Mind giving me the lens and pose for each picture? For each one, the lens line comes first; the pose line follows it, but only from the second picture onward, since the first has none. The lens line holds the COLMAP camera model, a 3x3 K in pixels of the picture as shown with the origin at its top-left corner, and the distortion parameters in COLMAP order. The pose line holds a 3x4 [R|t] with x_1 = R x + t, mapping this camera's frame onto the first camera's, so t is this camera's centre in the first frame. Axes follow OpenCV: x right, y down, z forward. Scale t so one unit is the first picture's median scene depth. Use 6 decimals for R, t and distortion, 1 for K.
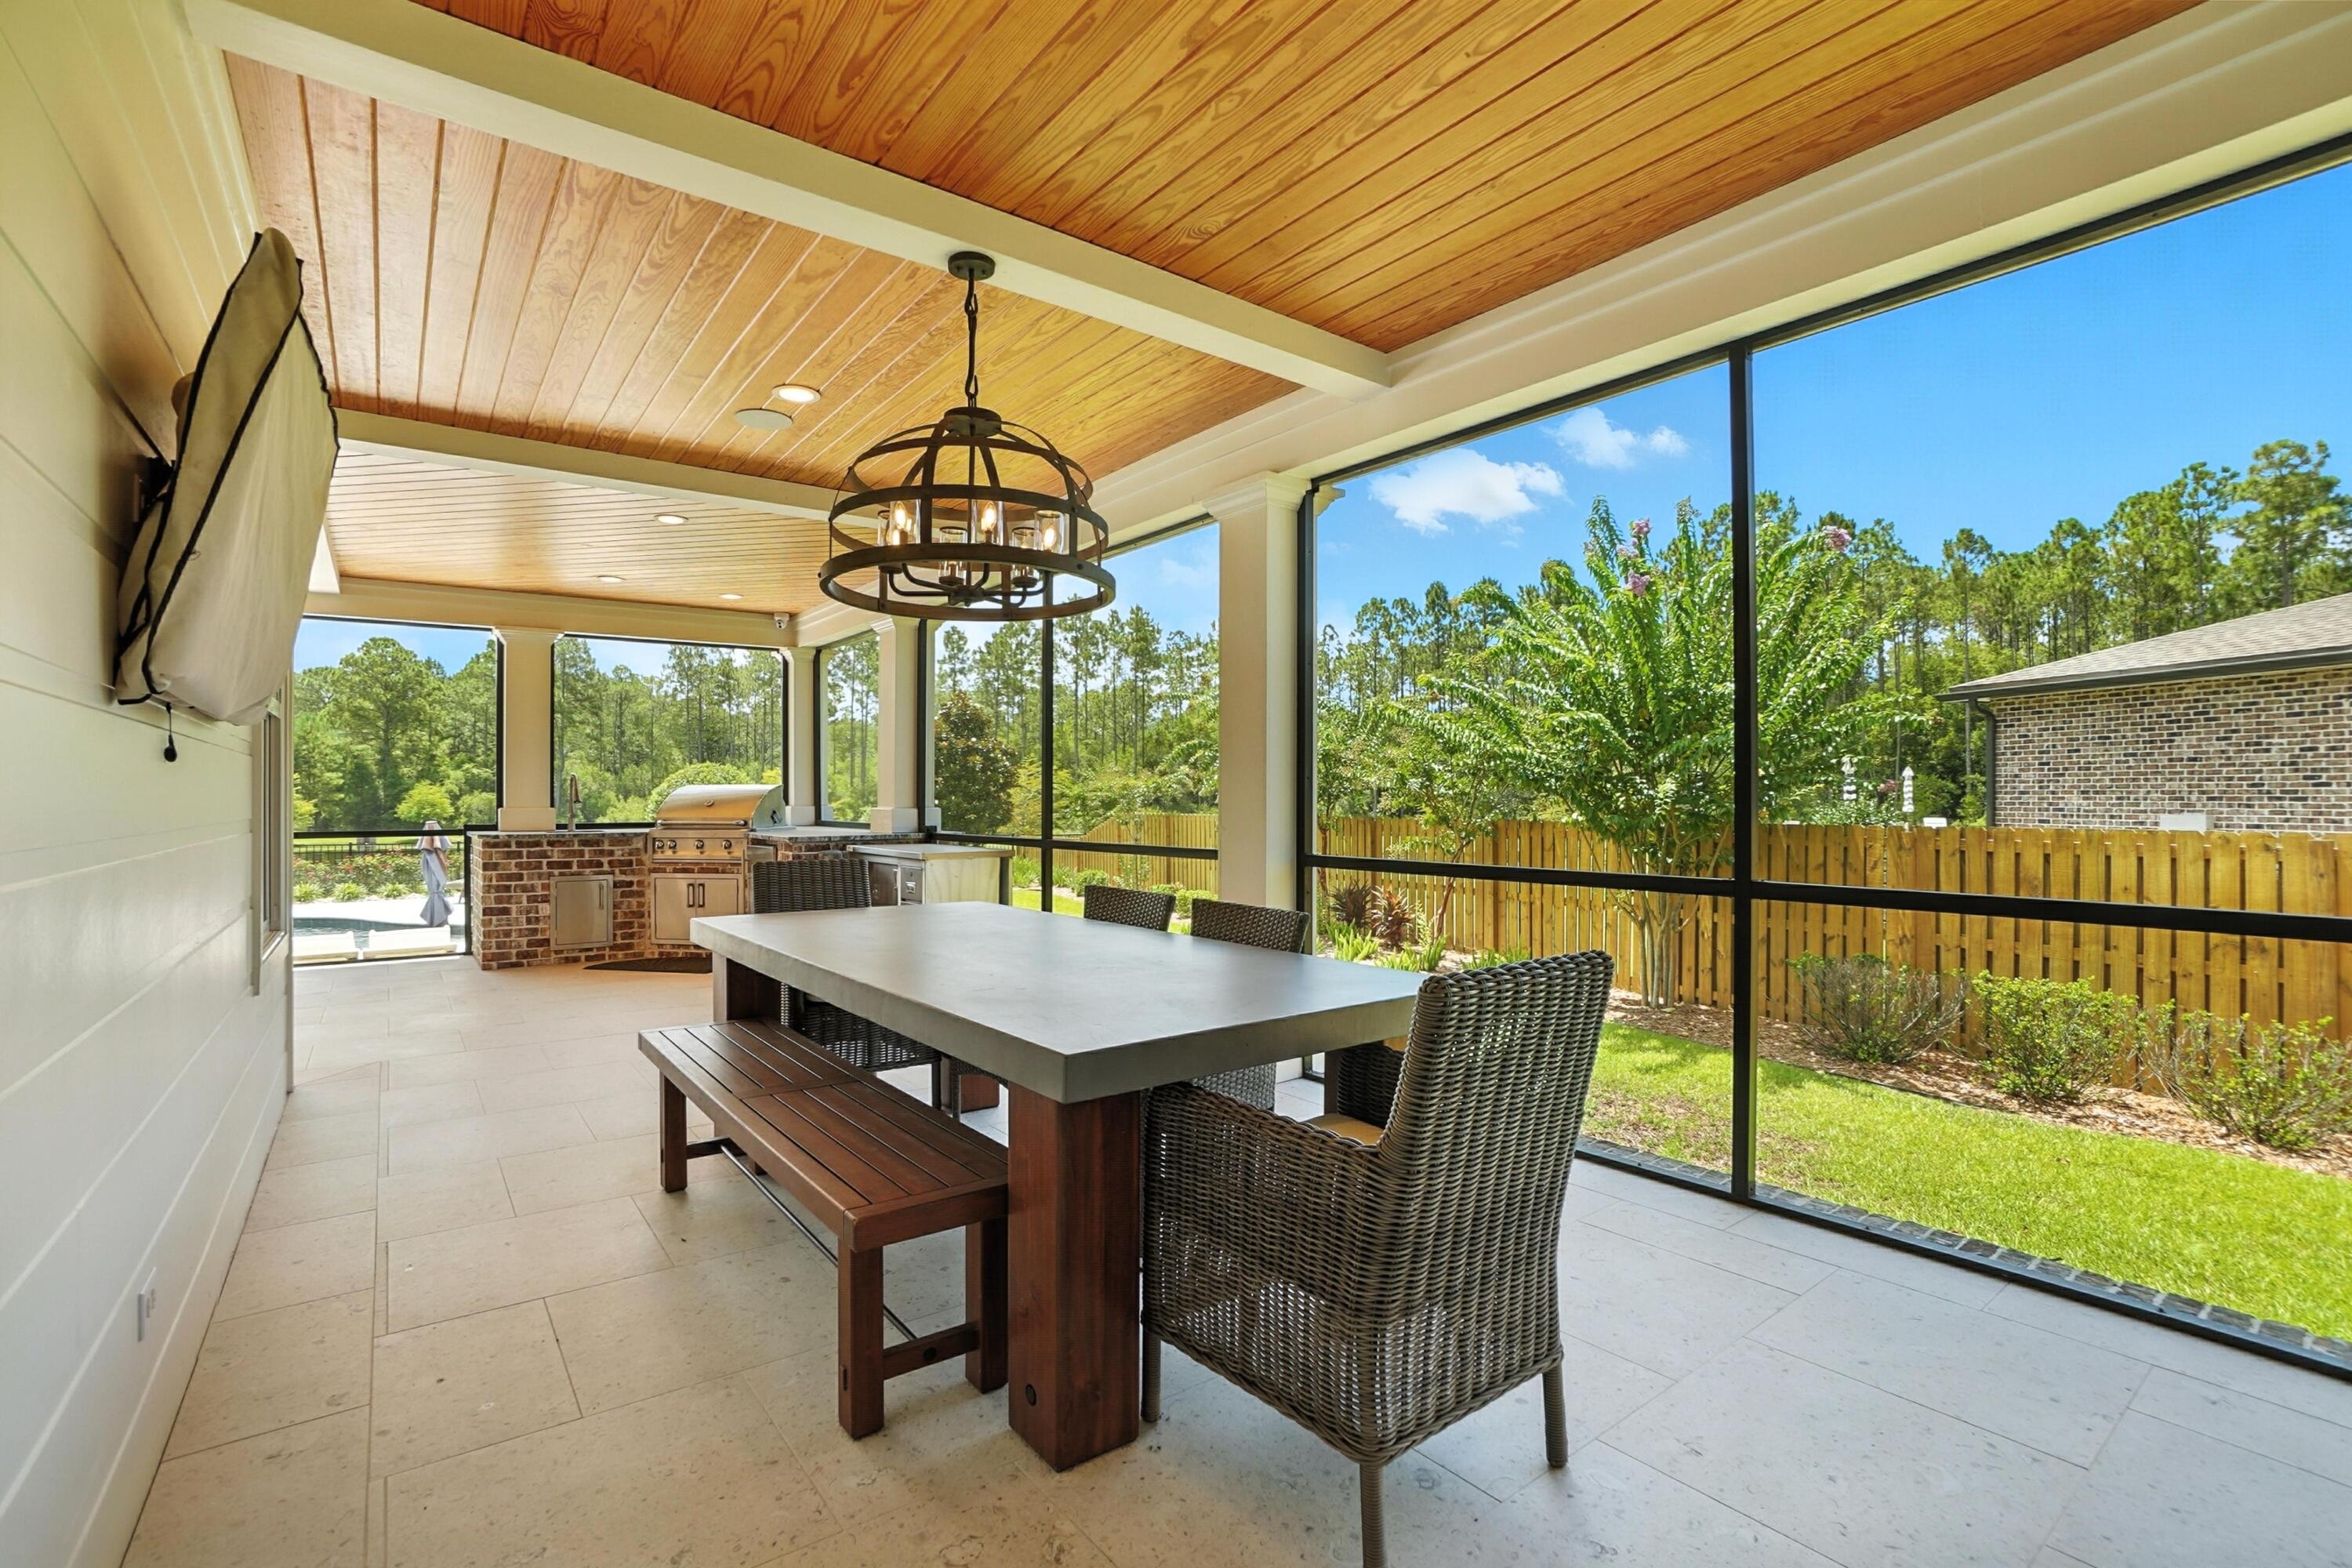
lens RADIAL K [[1051.1, 0, 1170.3], [0, 1051.1, 782.0], [0, 0, 1]] dist [-0.070116, 0.027545]
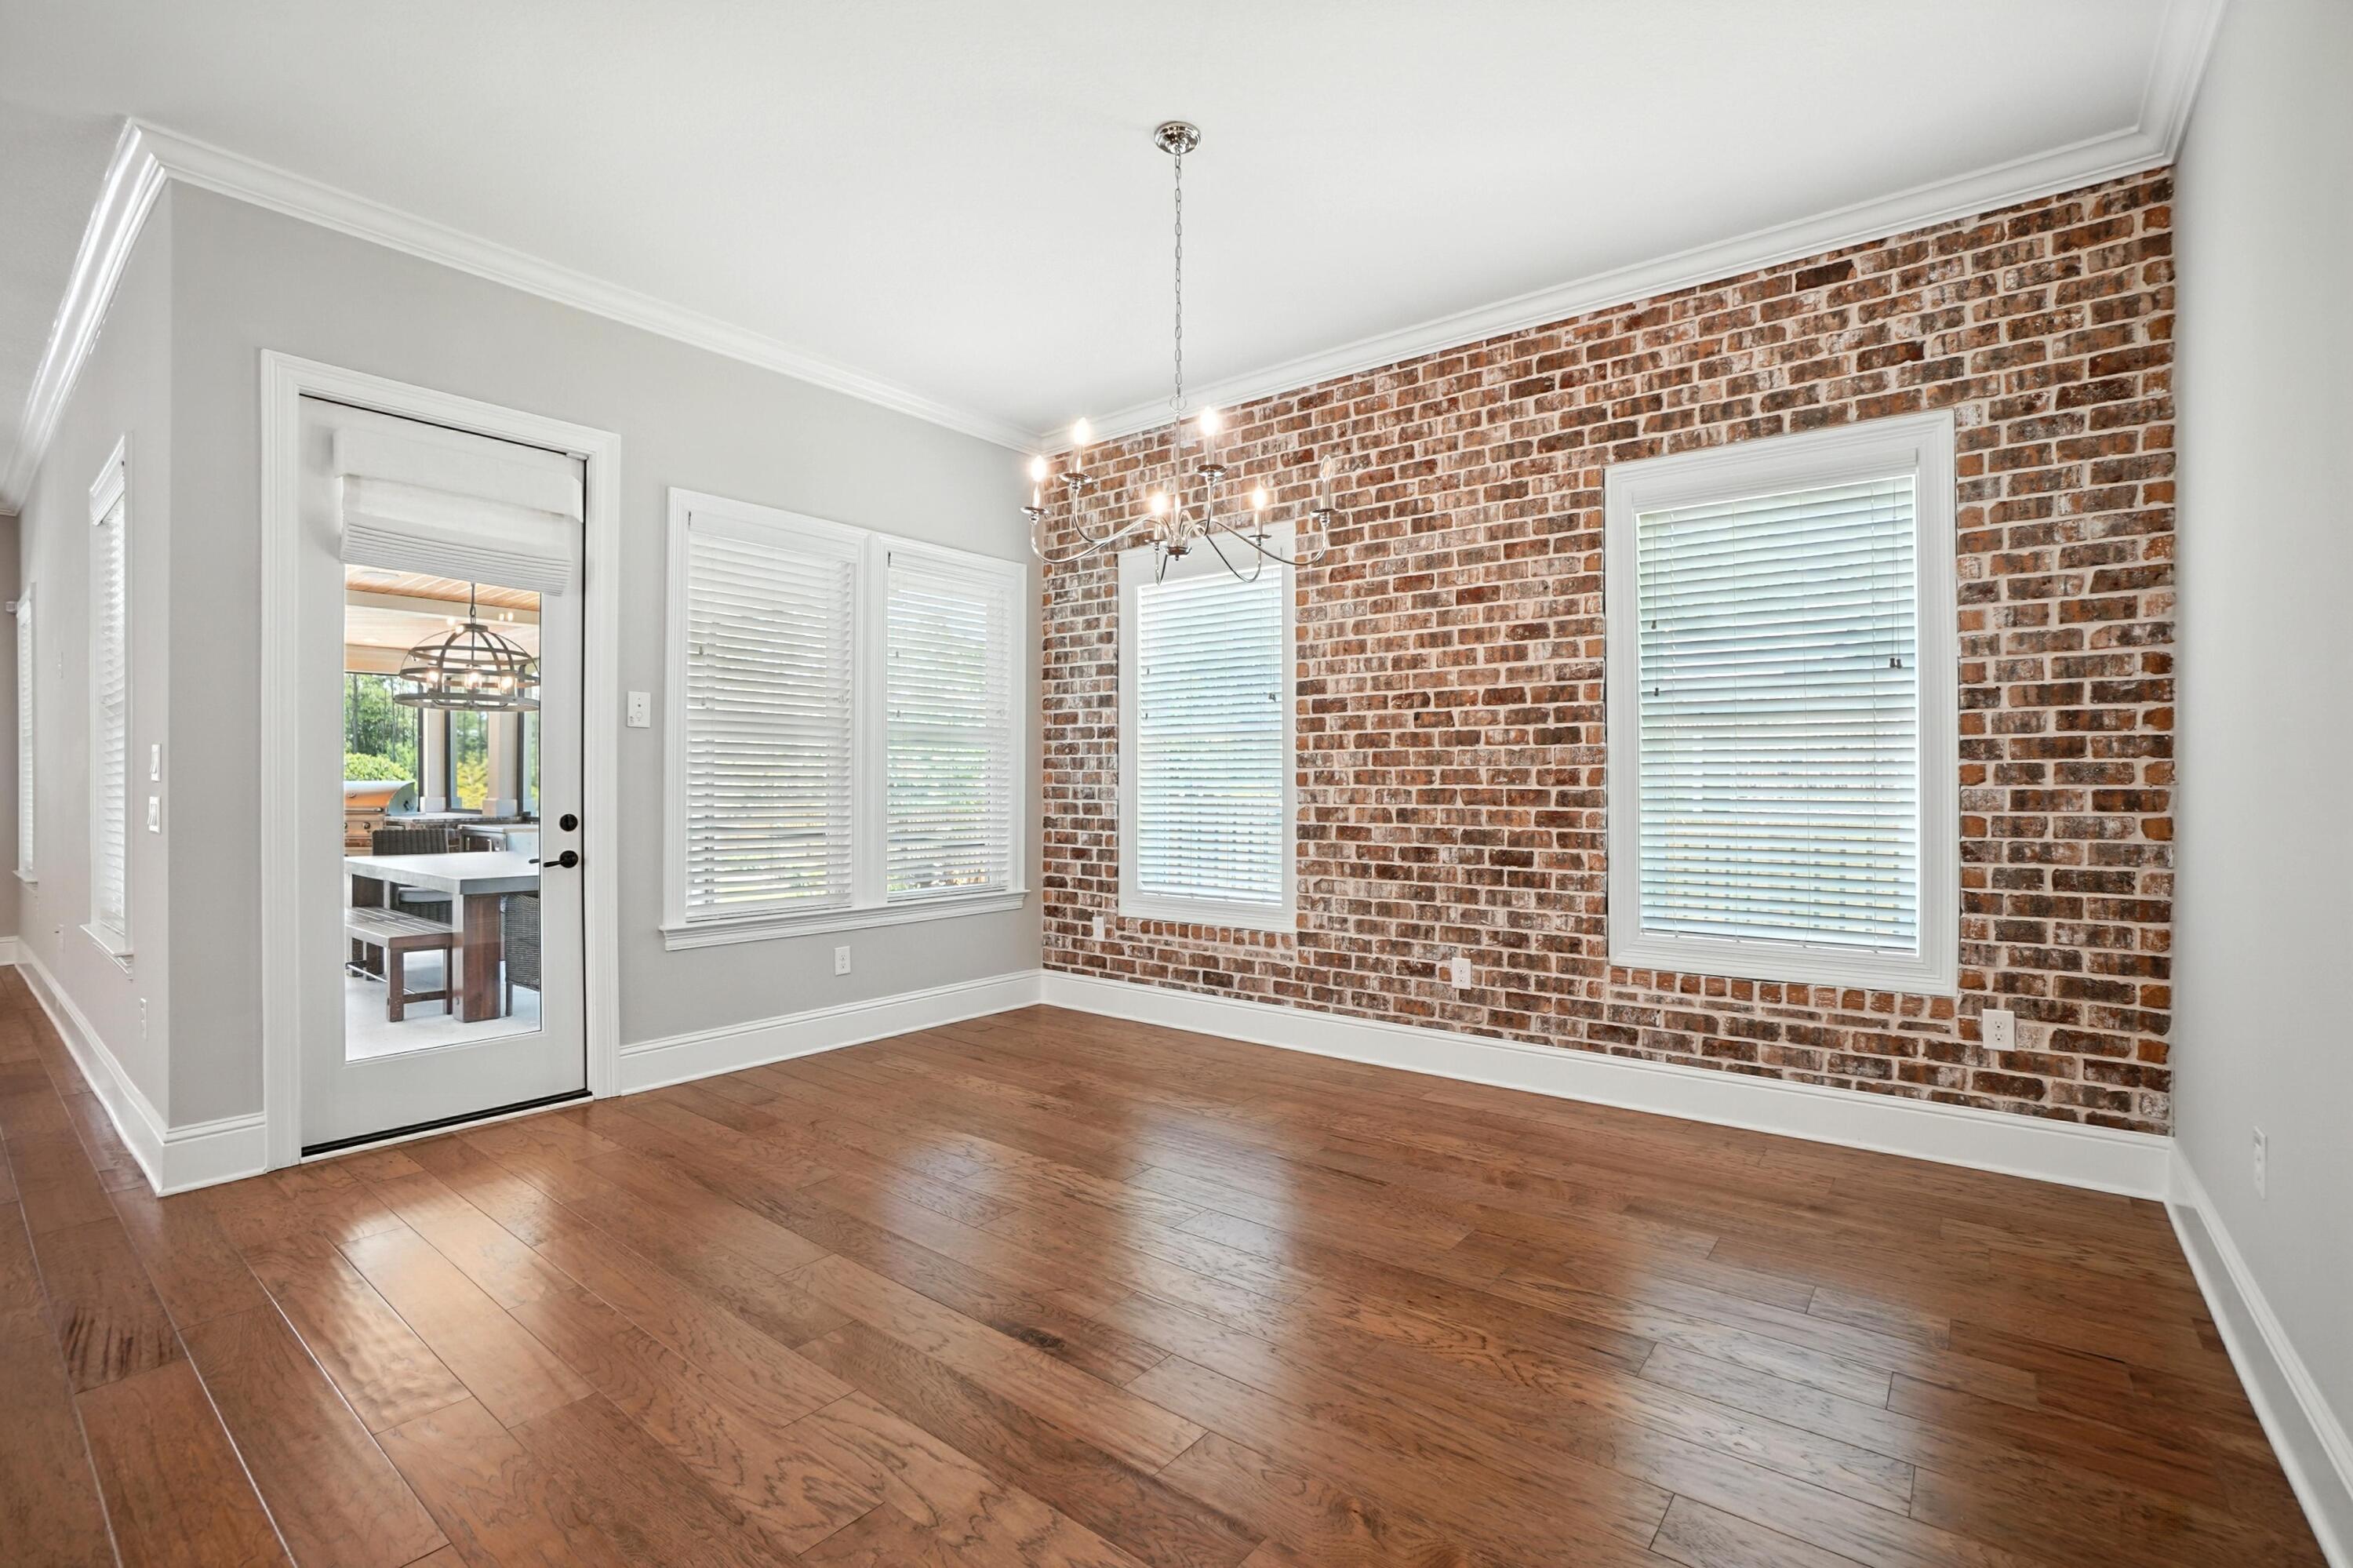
lens RADIAL K [[1051.6, 0, 1170.8], [0, 1051.6, 782.0], [0, 0, 1]] dist [-0.070116, 0.027545]
pose [[0.968943, 0.002952, 0.247267, 0.279162], [-0.006074, 0.999911, 0.011867, -0.020217], [-0.247210, -0.013000, 0.968875, -0.581062]]
